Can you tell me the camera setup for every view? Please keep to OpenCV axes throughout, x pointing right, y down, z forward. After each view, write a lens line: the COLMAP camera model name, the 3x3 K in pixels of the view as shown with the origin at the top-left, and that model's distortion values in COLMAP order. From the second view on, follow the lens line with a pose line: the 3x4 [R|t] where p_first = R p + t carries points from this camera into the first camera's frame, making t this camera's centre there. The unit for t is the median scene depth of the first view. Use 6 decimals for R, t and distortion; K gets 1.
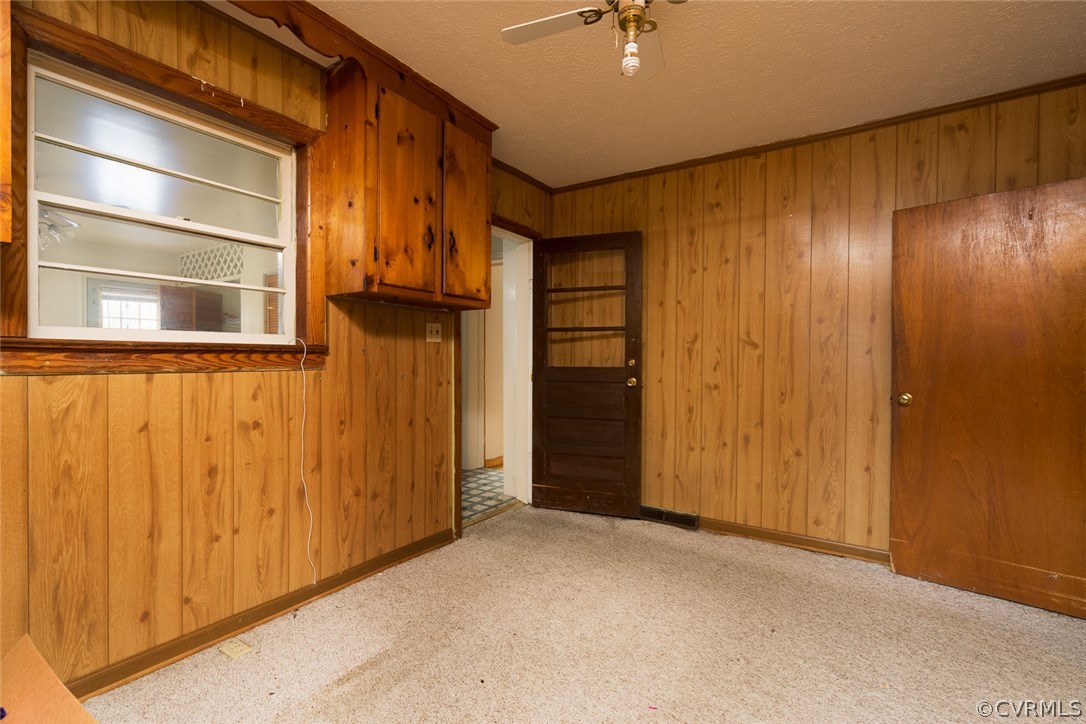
lens RADIAL K [[490.5, 0, 544.8], [0, 490.5, 358.3], [0, 0, 1]] dist [0.002979, 0.000411]
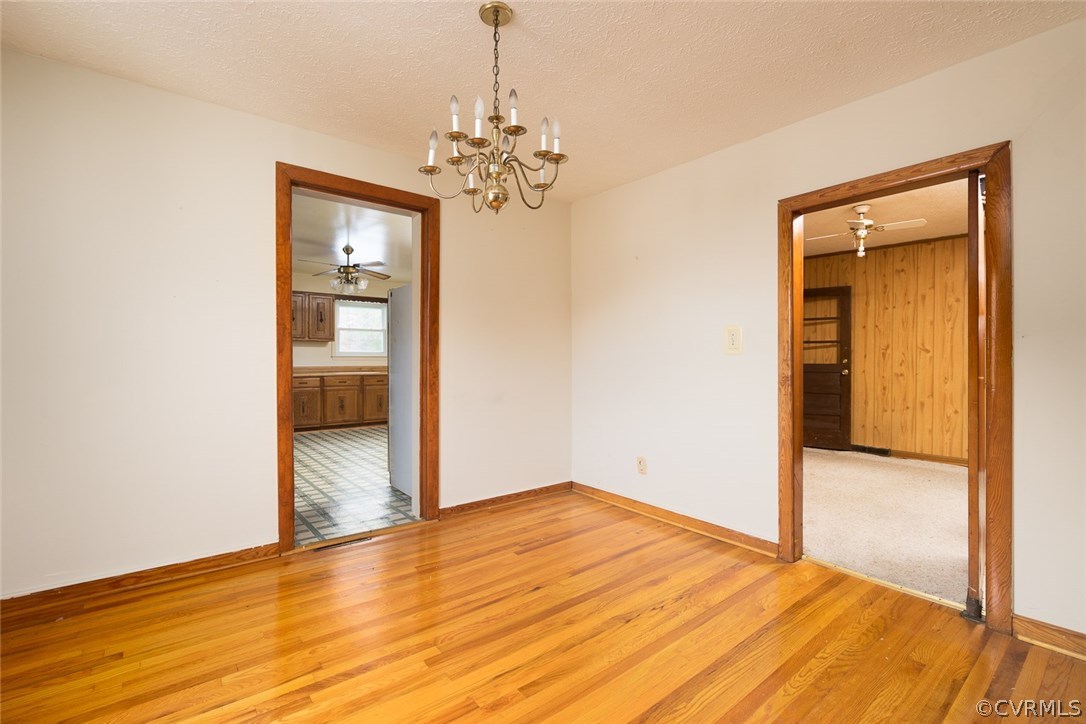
lens RADIAL K [[490.5, 0, 536.1], [0, 490.5, 362.9], [0, 0, 1]] dist [0.002979, 0.000411]
pose [[0.949825, -0.000423, -0.312781, -0.332992], [-0.000943, 0.999991, -0.004216, 0.023856], [0.312780, 0.004299, 0.949816, -1.046211]]
